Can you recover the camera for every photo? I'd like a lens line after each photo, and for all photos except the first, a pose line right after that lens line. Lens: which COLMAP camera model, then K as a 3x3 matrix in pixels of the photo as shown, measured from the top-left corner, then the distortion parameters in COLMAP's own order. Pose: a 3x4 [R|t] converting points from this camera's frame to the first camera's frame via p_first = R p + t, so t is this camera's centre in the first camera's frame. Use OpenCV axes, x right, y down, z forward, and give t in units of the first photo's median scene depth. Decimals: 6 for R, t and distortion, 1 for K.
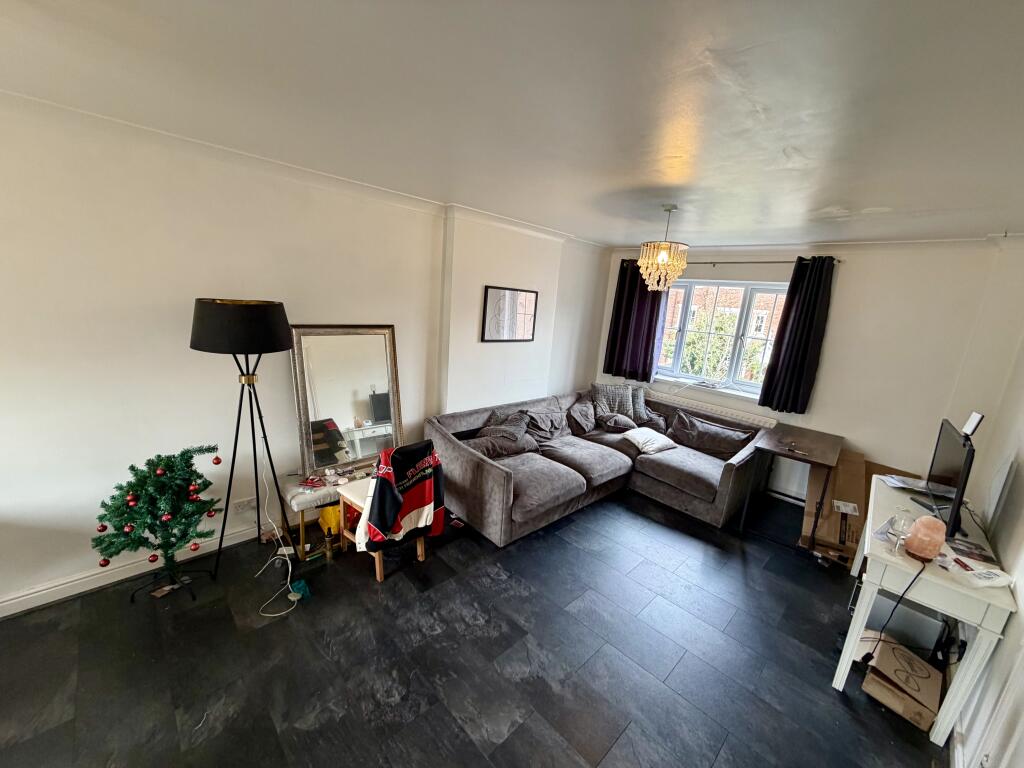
lens RADIAL K [[405.7, 0, 507.5], [0, 405.7, 385.3], [0, 0, 1]] dist [-0.001124, -0.000079]
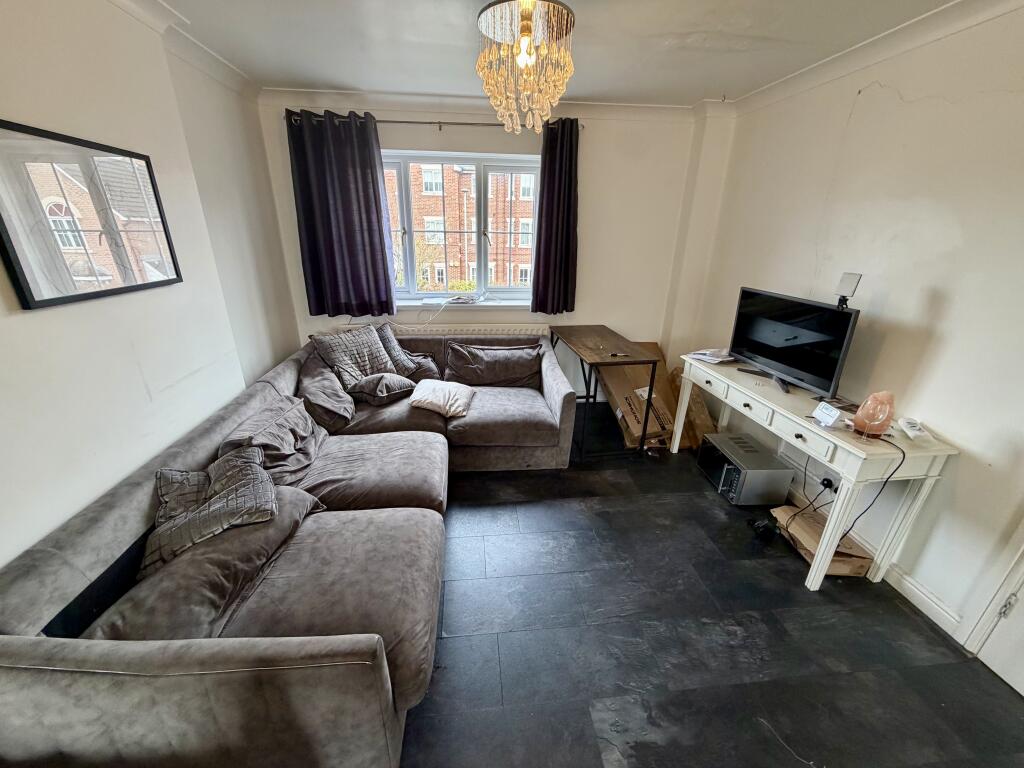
lens RADIAL K [[405.7, 0, 507.5], [0, 405.7, 385.3], [0, 0, 1]] dist [-0.001124, -0.000079]
pose [[0.617488, -0.349379, 0.704728, -0.068806], [0.203180, 0.936381, 0.286196, -0.060423], [-0.759885, -0.033536, 0.649191, 0.463641]]
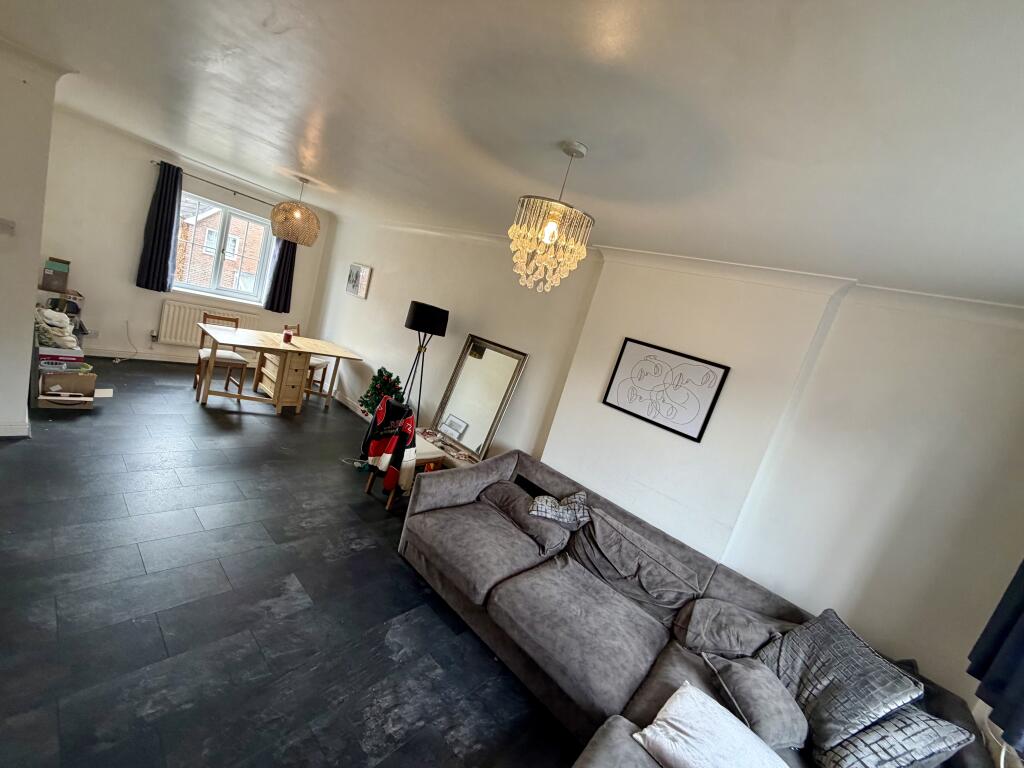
lens RADIAL K [[412.0, 0, 507.9], [0, 412.0, 369.8], [0, 0, 1]] dist [0.001350, 0.000114]
pose [[0.094704, 0.071105, -0.992963, 0.670758], [-0.475326, 0.879632, 0.017656, -0.082443], [0.874698, 0.470309, 0.117103, 0.652467]]
